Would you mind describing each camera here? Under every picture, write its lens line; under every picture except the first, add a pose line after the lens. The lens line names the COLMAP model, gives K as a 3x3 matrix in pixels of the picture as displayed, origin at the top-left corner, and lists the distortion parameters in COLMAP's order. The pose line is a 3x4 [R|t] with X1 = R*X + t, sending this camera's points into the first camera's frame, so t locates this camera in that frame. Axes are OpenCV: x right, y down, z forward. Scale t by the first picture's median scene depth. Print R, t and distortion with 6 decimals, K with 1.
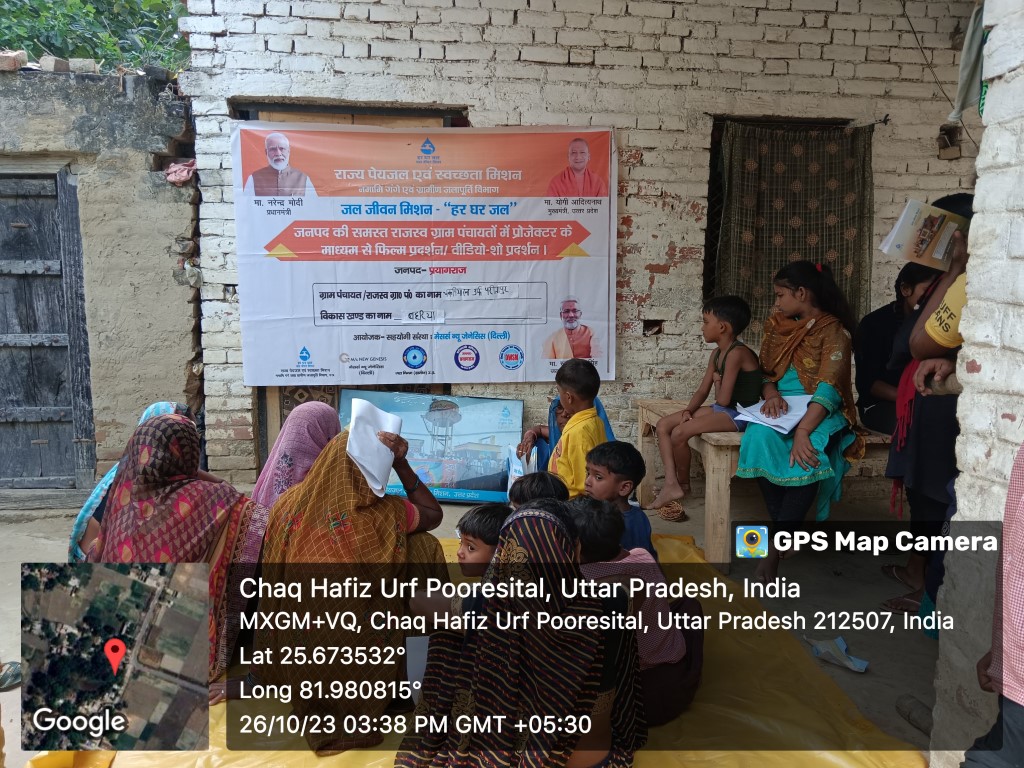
lens RADIAL K [[846.9, 0, 512.0], [0, 846.9, 384.0], [0, 0, 1]] dist [-0.000552, -0.002685]
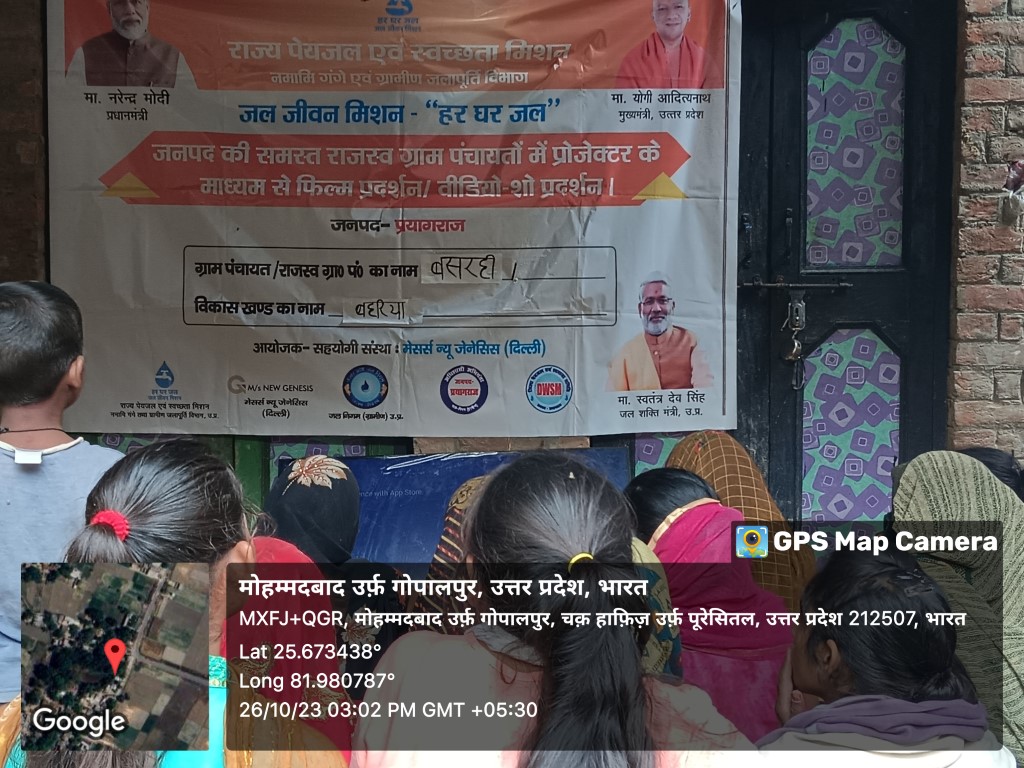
lens RADIAL K [[1853.4, 0, 488.7], [0, 1853.4, 386.4], [0, 0, 1]] dist [0.600826, 0.100414]
pose [[0.999095, 0.018821, -0.038154, 0.010940], [-0.020388, 0.998947, -0.041093, 0.019162], [0.037341, 0.041834, 0.998427, -0.224099]]
